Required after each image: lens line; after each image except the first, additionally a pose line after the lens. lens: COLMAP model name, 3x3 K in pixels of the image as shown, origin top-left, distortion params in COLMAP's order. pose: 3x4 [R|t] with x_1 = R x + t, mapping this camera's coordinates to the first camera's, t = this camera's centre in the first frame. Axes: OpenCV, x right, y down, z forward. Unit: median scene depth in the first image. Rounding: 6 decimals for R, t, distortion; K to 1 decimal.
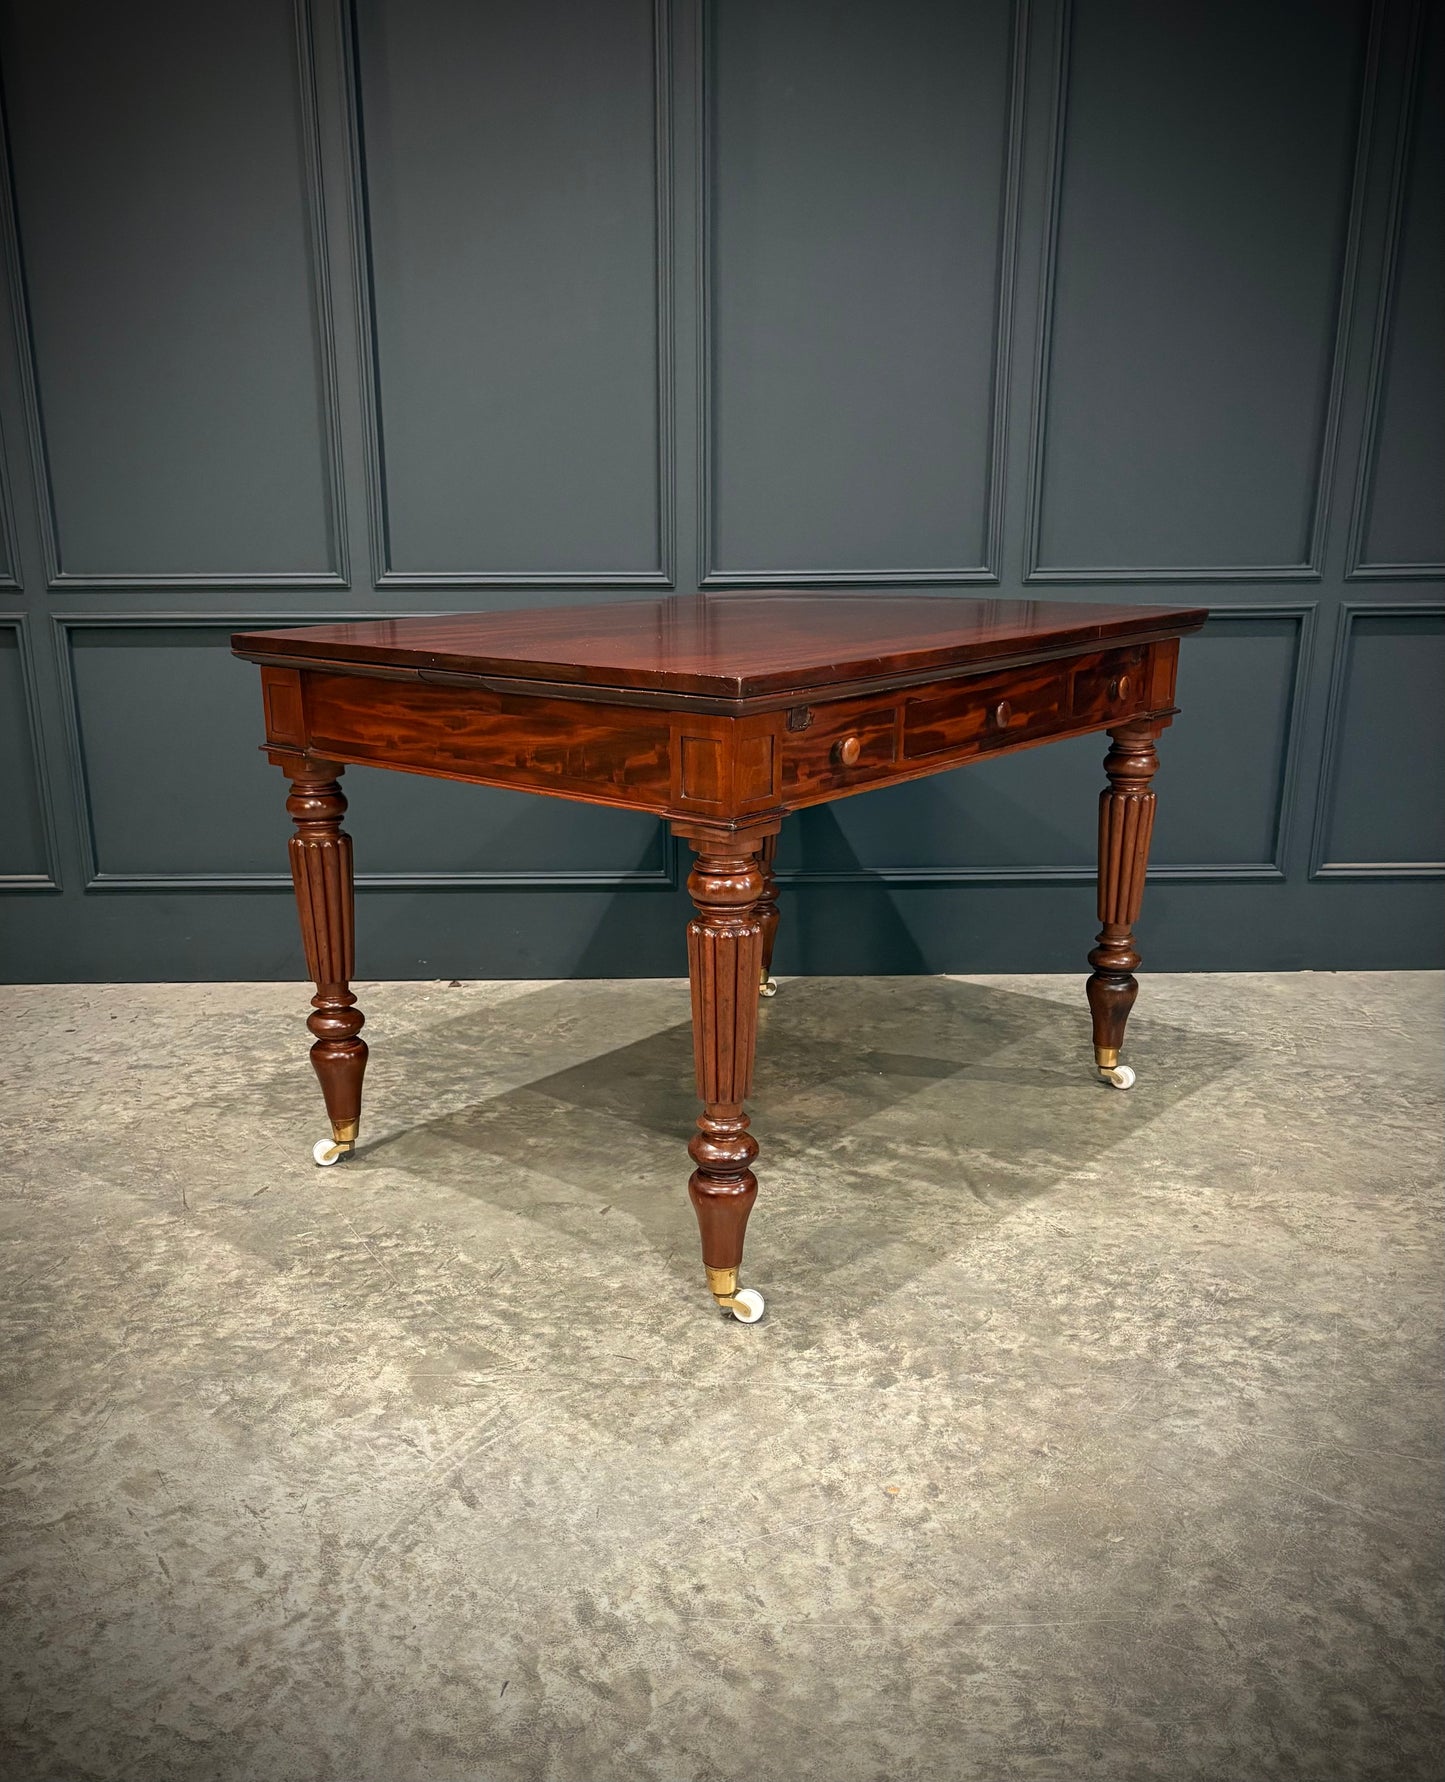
lens RADIAL K [[1485.5, 0, 660.4], [0, 1485.5, 1049.3], [0, 0, 1]] dist [0.010213, -0.023659]
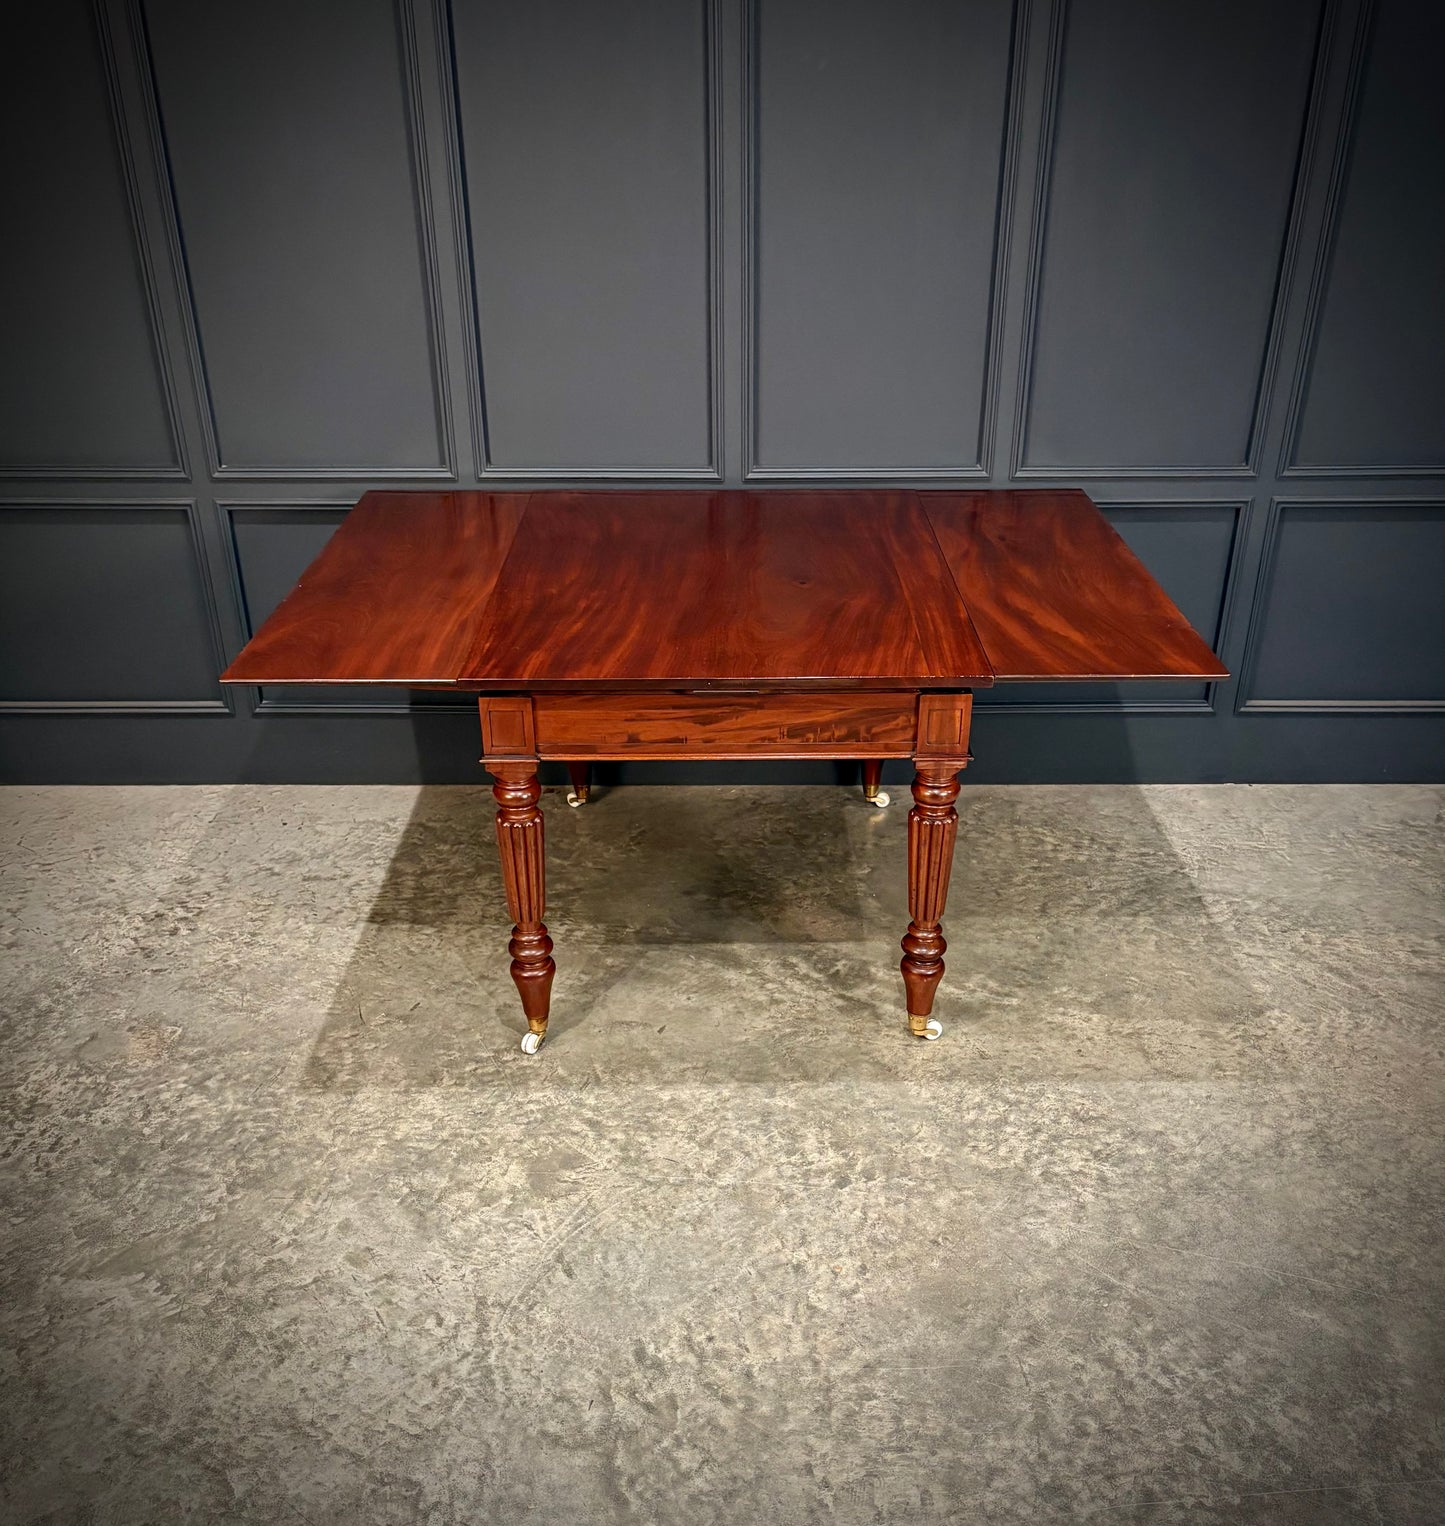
lens RADIAL K [[1368.6, 0, 717.7], [0, 1368.6, 929.8], [0, 0, 1]] dist [0.076029, -0.170996]
pose [[0.999867, 0.010142, -0.012780, 0.037055], [-0.007343, 0.979241, 0.202567, -0.288054], [0.014569, -0.202446, 0.979185, -0.290838]]
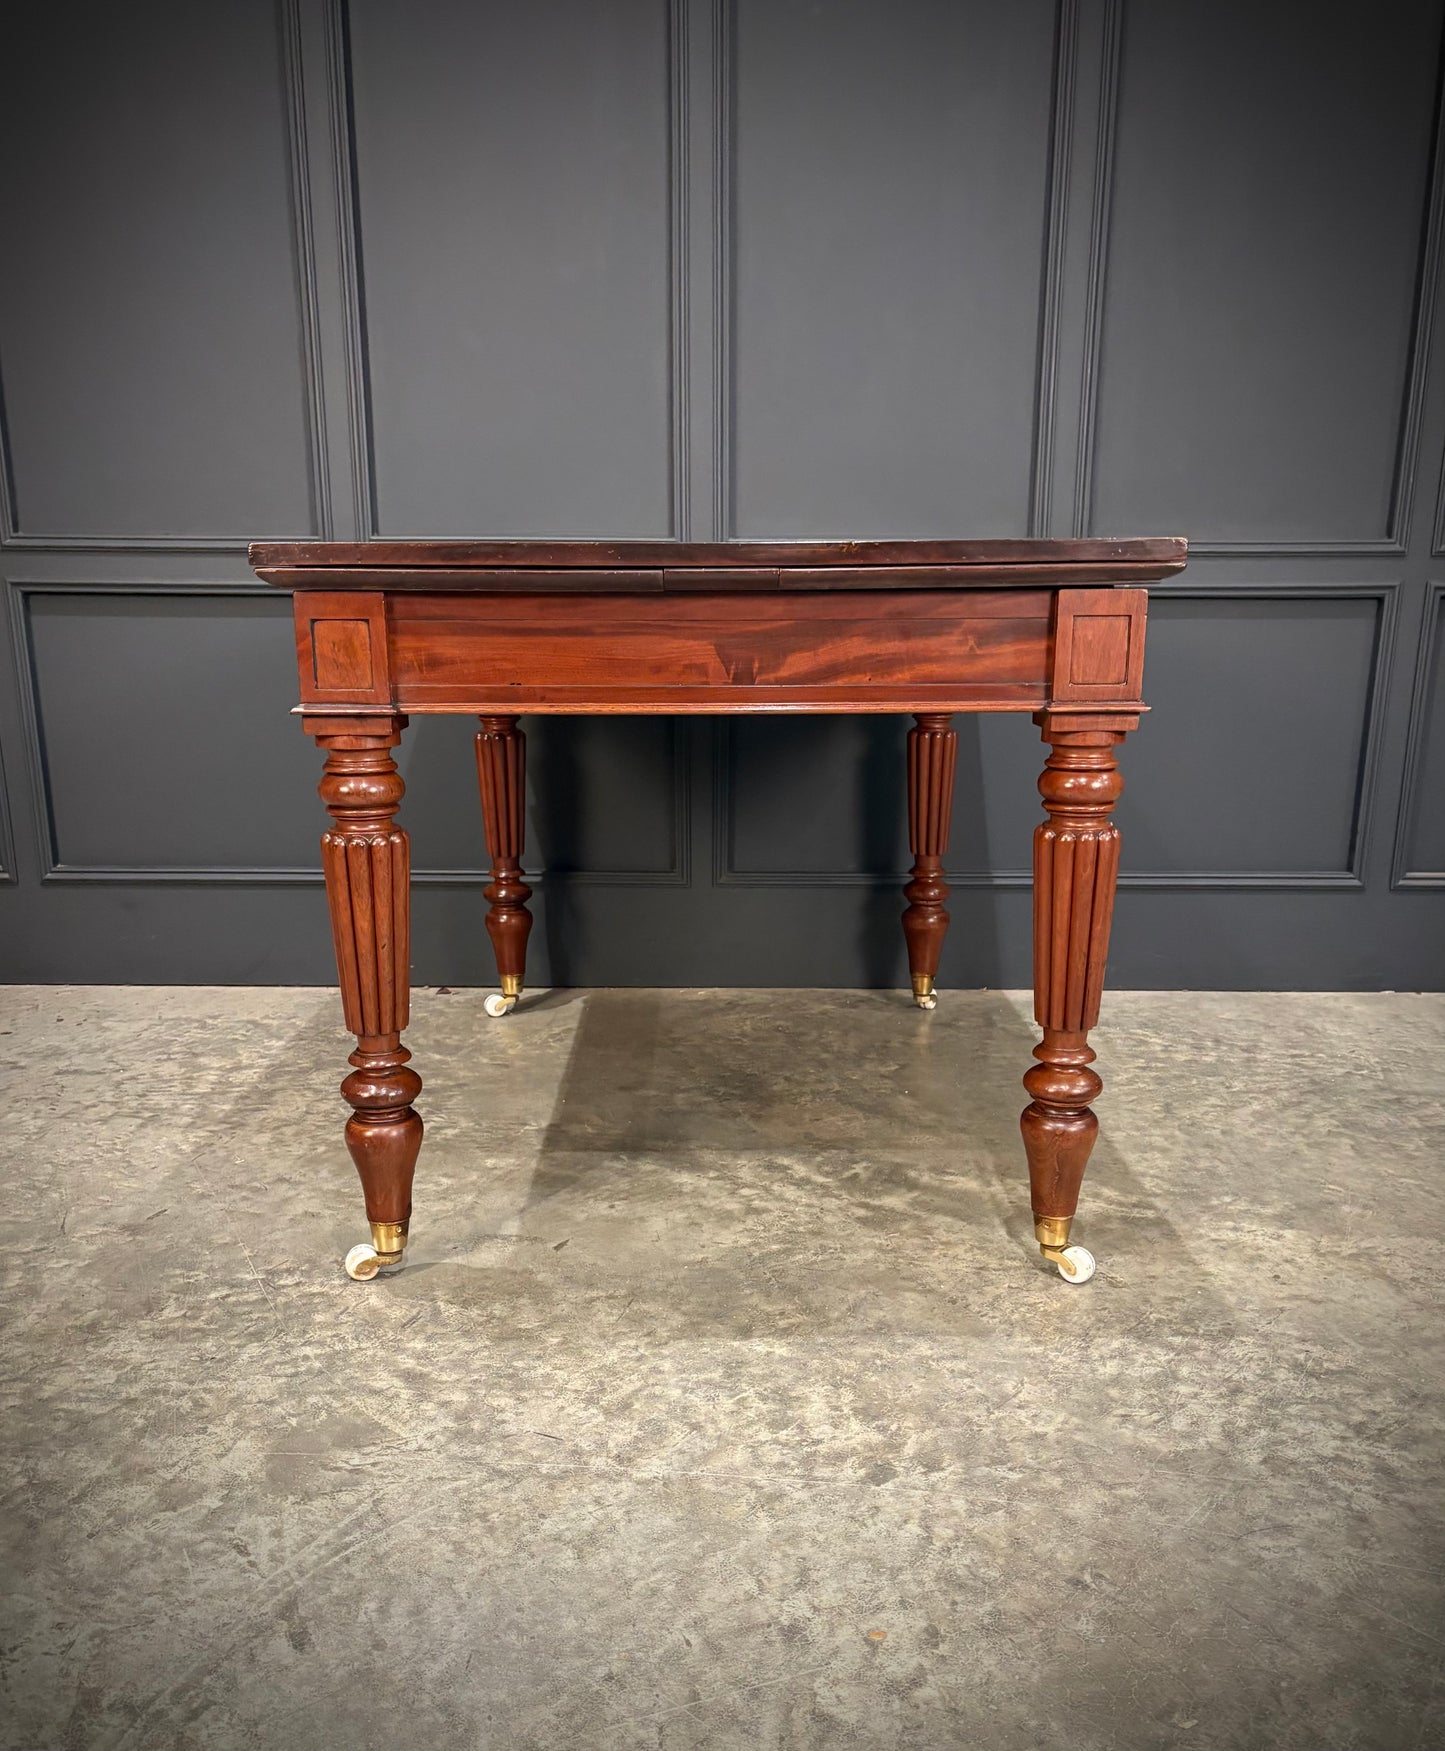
lens RADIAL K [[1427.2, 0, 715.3], [0, 1427.2, 1014.2], [0, 0, 1]] dist [-0.019176, 0.048171]
pose [[0.999795, 0.015436, -0.013127, 0.067373], [-0.016129, 0.998383, -0.054509, 0.025592], [0.012264, 0.054709, 0.998427, 0.235015]]
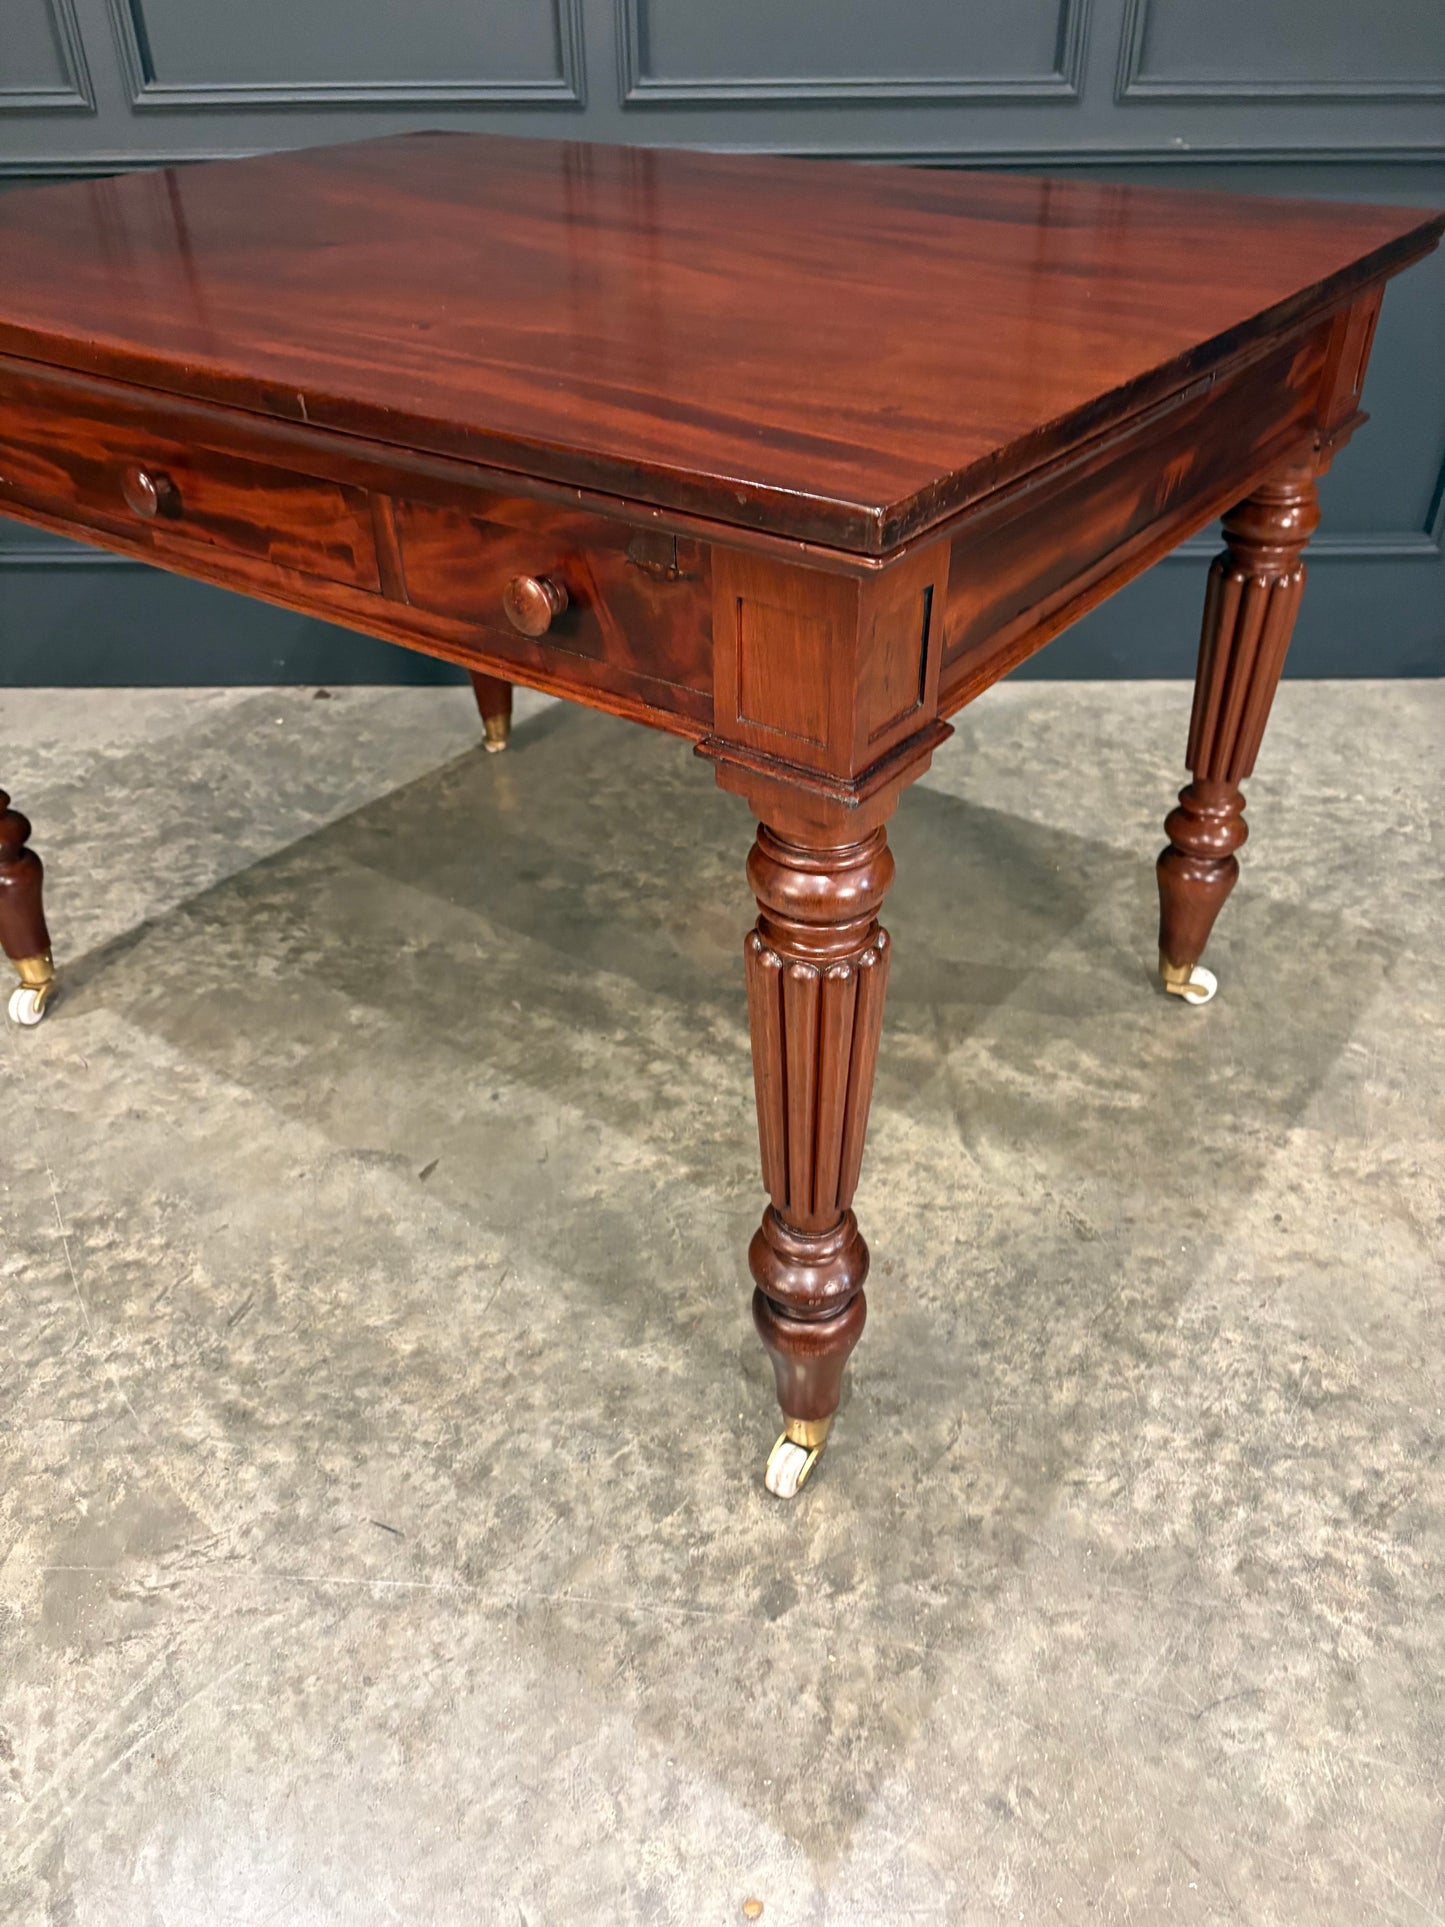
lens RADIAL K [[1410.5, 0, 714.4], [0, 1410.5, 988.7], [0, 0, 1]] dist [-0.003201, 0.024274]
pose [[0.999949, 0.005832, -0.008210, 0.119050], [-0.003197, 0.956896, 0.290414, -0.192169], [0.009550, -0.290373, 0.956866, 0.460540]]
